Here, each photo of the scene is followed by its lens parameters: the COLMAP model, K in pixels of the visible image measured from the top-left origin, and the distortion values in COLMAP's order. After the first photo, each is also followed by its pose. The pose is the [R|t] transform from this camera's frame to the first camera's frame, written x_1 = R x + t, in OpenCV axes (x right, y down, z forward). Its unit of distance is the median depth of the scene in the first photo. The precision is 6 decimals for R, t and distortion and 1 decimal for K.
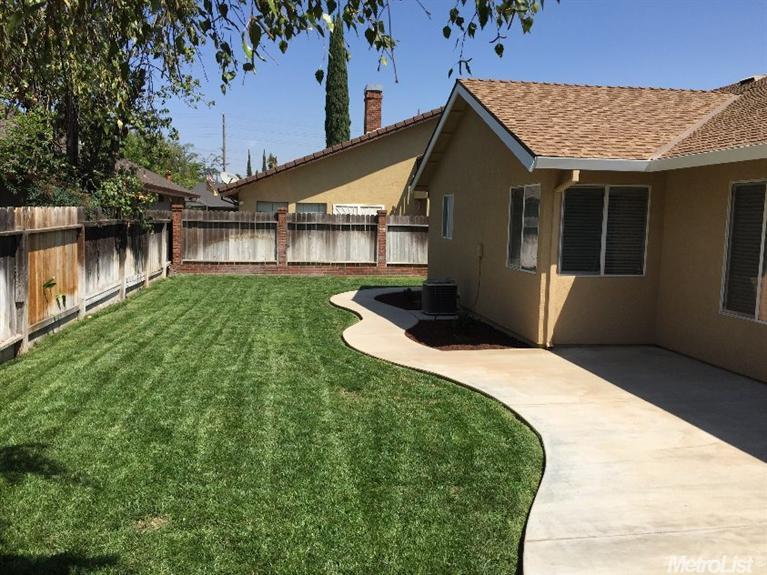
lens RADIAL K [[659.9, 0, 386.0], [0, 659.9, 288.1], [0, 0, 1]] dist [0.091941, -0.131008]
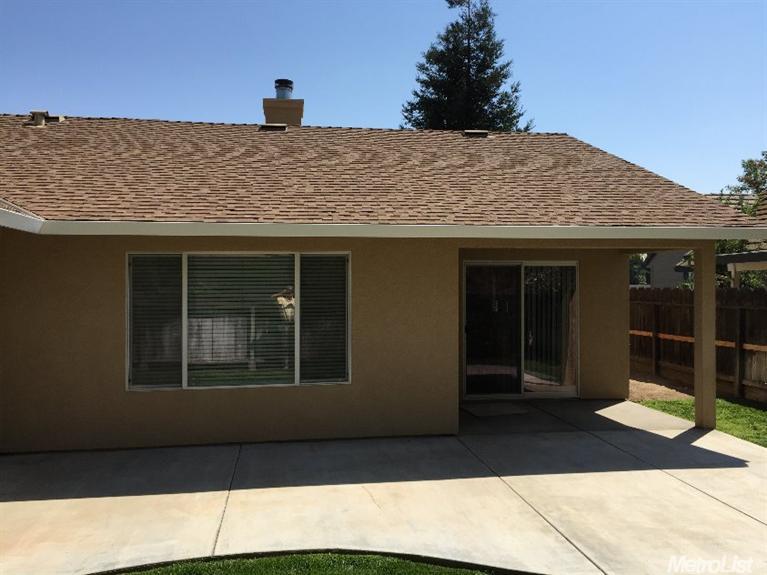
lens RADIAL K [[659.9, 0, 386.0], [0, 659.9, 288.1], [0, 0, 1]] dist [0.091941, -0.131008]
pose [[0.016837, -0.024037, 0.999569, -0.517675], [0.117058, 0.992883, 0.021905, -0.101546], [-0.992982, 0.116639, 0.019531, 0.745073]]
